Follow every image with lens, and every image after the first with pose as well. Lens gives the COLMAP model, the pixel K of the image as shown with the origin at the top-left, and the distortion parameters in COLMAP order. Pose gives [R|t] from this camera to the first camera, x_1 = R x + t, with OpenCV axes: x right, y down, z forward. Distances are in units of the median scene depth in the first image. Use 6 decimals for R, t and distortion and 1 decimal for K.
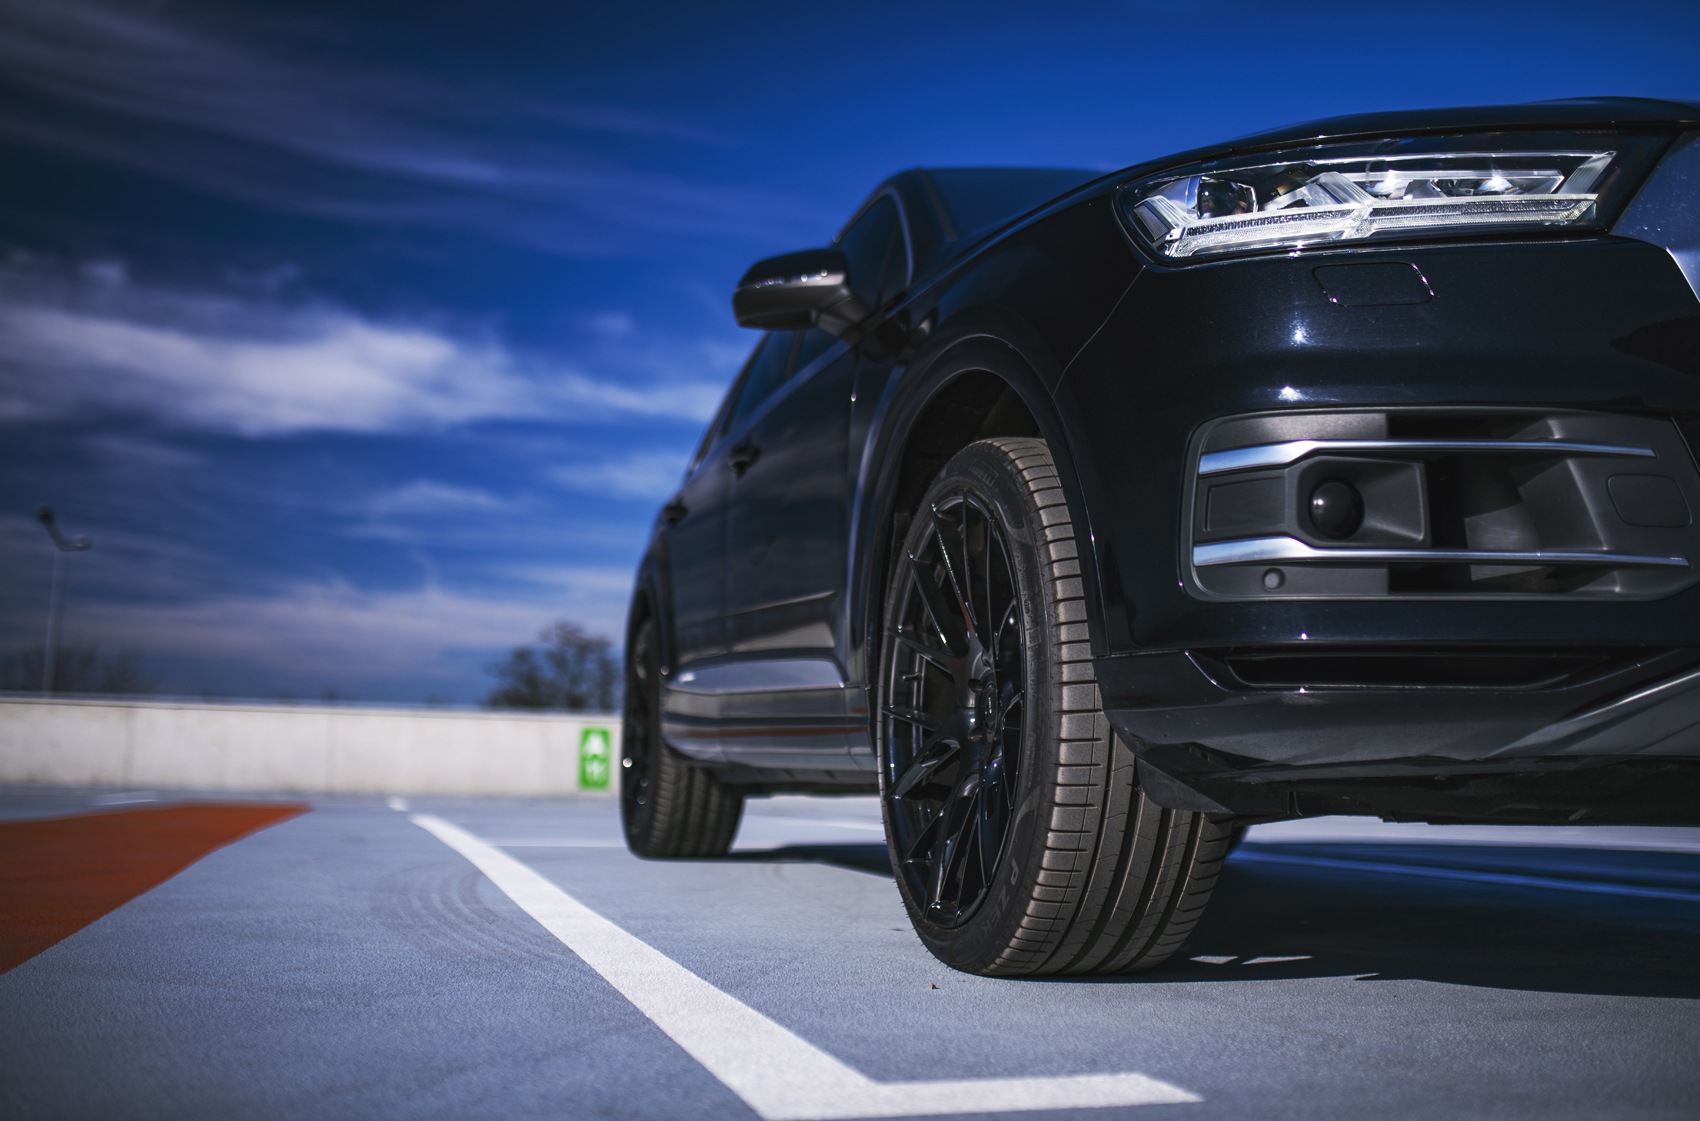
lens RADIAL K [[1740.0, 0, 850.0], [0, 1740.0, 560.5], [0, 0, 1]] dist [-0.034184, -0.011768]
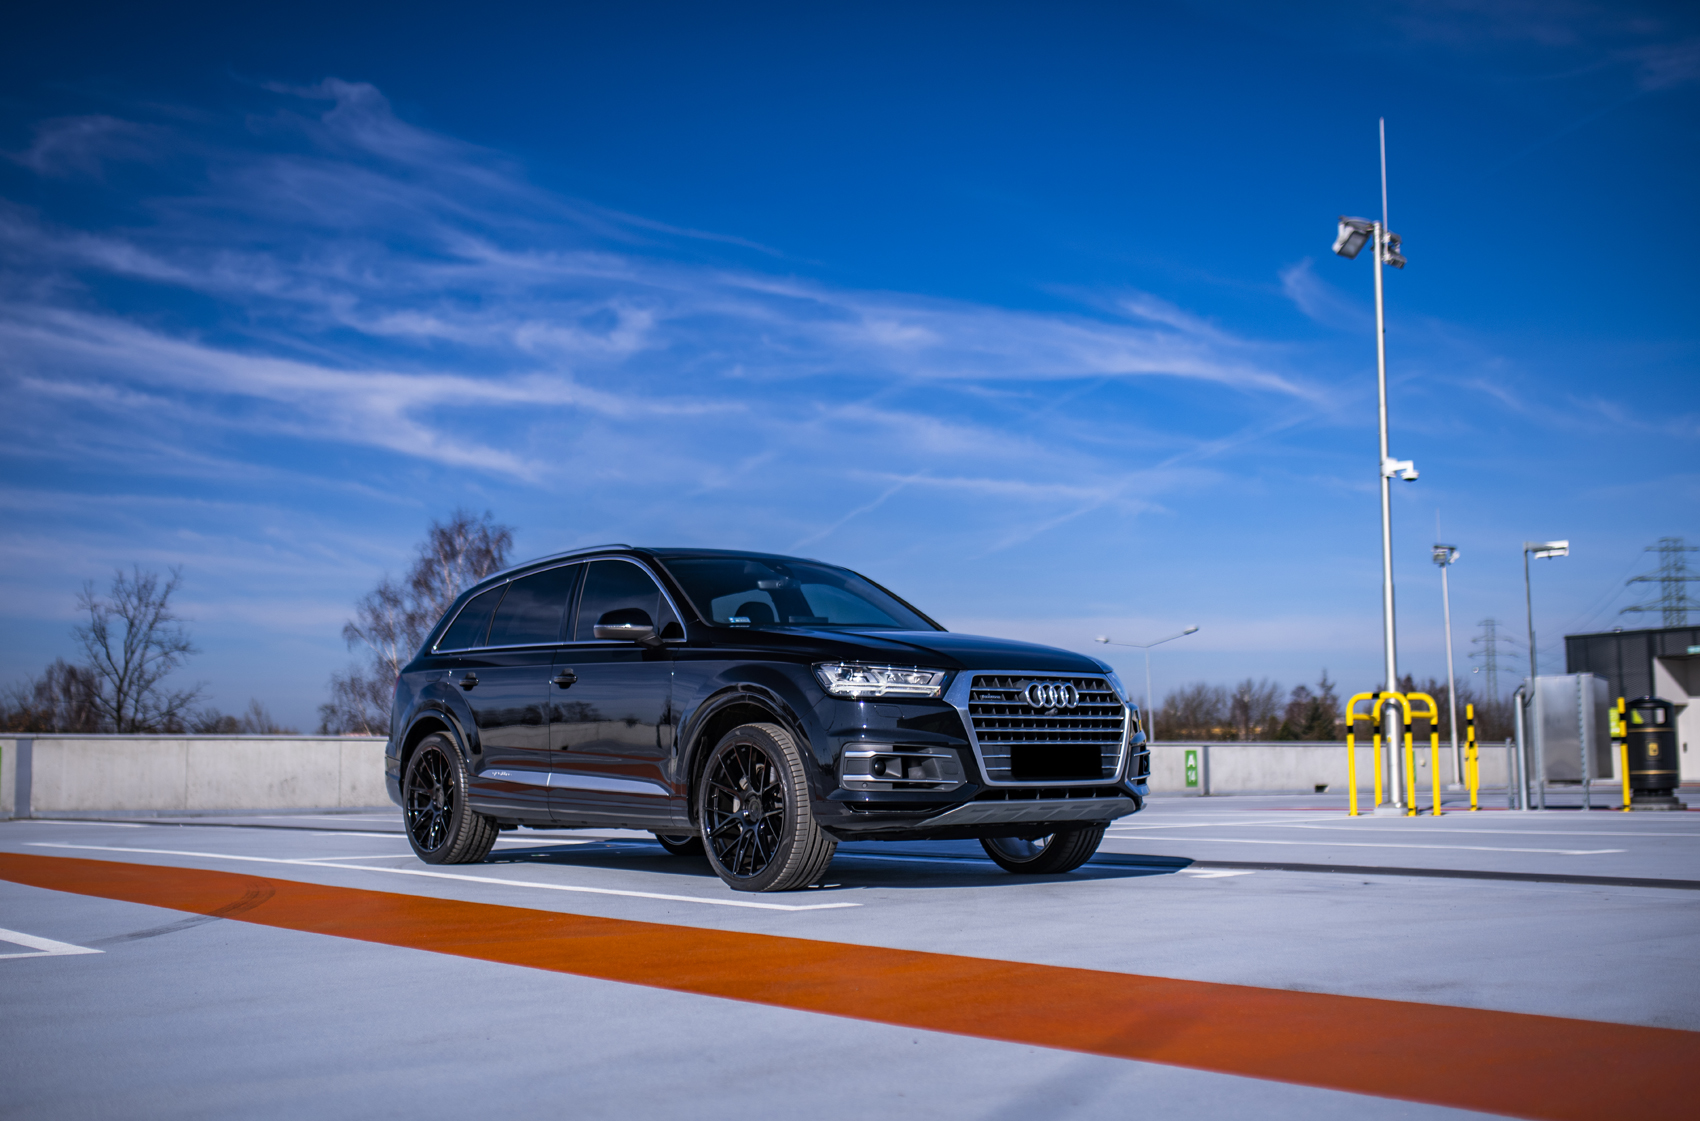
lens RADIAL K [[1668.8, 0, 850.0], [0, 1668.8, 560.5], [0, 0, 1]] dist [-0.075430, 0.167511]
pose [[0.921545, 0.032393, 0.386918, -1.301585], [-0.030592, 0.999473, -0.010815, -0.467565], [-0.387065, -0.001870, 0.922051, -2.557264]]
